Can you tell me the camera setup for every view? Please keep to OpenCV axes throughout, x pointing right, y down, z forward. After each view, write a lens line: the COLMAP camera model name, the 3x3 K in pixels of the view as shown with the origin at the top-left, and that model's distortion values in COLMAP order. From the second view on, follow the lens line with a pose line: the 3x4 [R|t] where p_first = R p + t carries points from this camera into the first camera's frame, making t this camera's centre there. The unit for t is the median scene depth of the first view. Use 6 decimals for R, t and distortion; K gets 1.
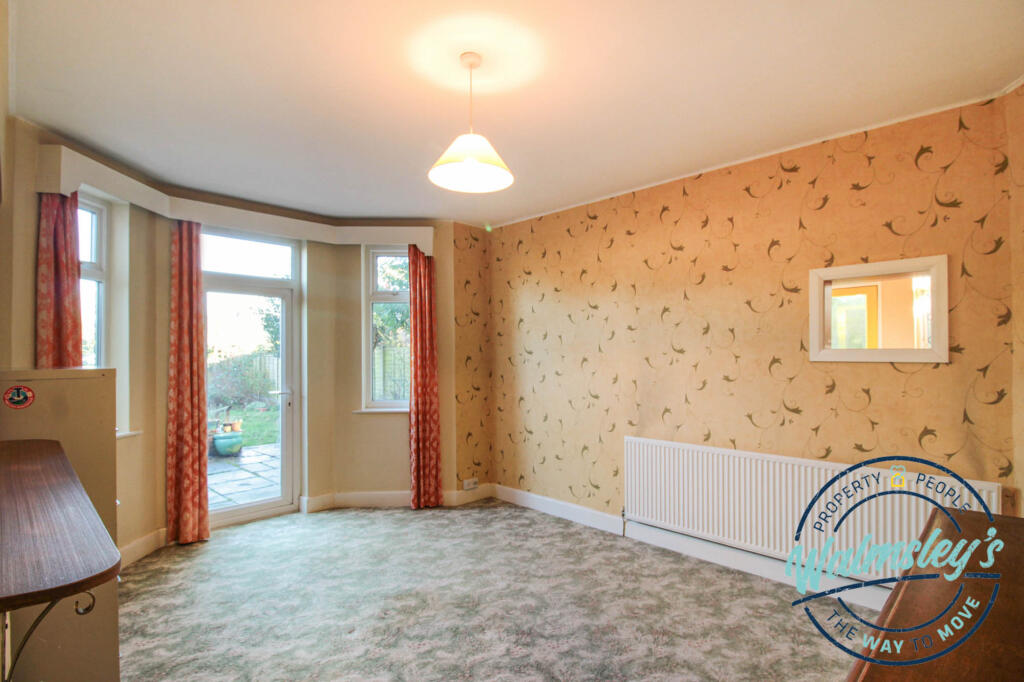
lens RADIAL K [[501.1, 0, 520.1], [0, 501.1, 350.8], [0, 0, 1]] dist [0.002971, -0.014063]
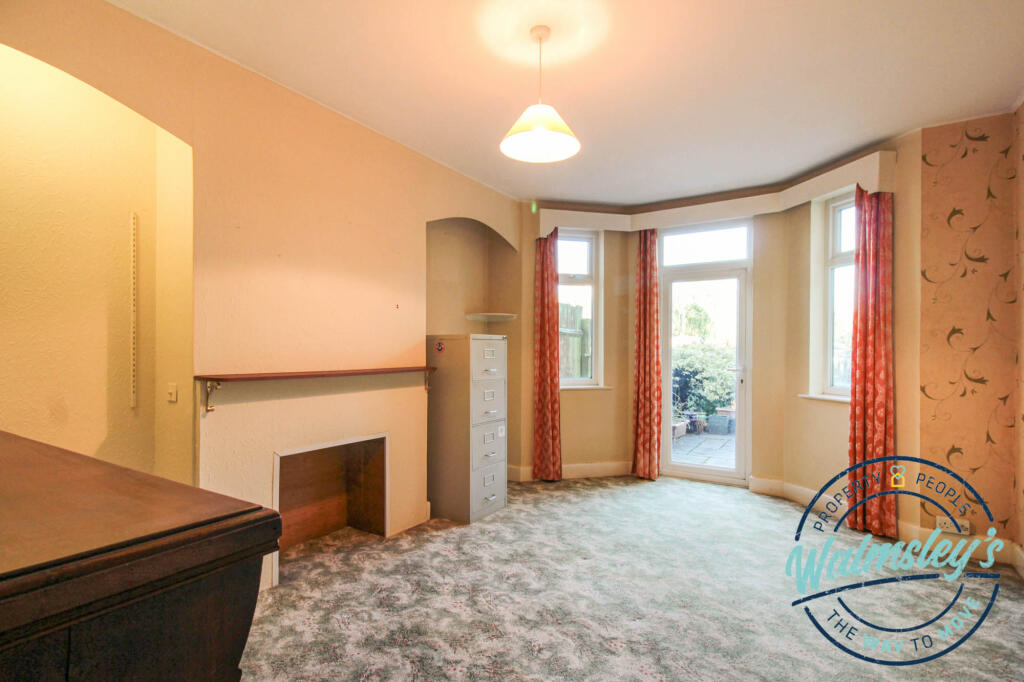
lens RADIAL K [[501.1, 0, 520.1], [0, 501.1, 350.8], [0, 0, 1]] dist [0.002971, -0.014063]
pose [[0.197488, 0.005511, -0.980290, 0.540500], [0.003866, 0.999972, 0.006400, 0.043821], [0.980298, -0.005053, 0.197462, 0.424535]]
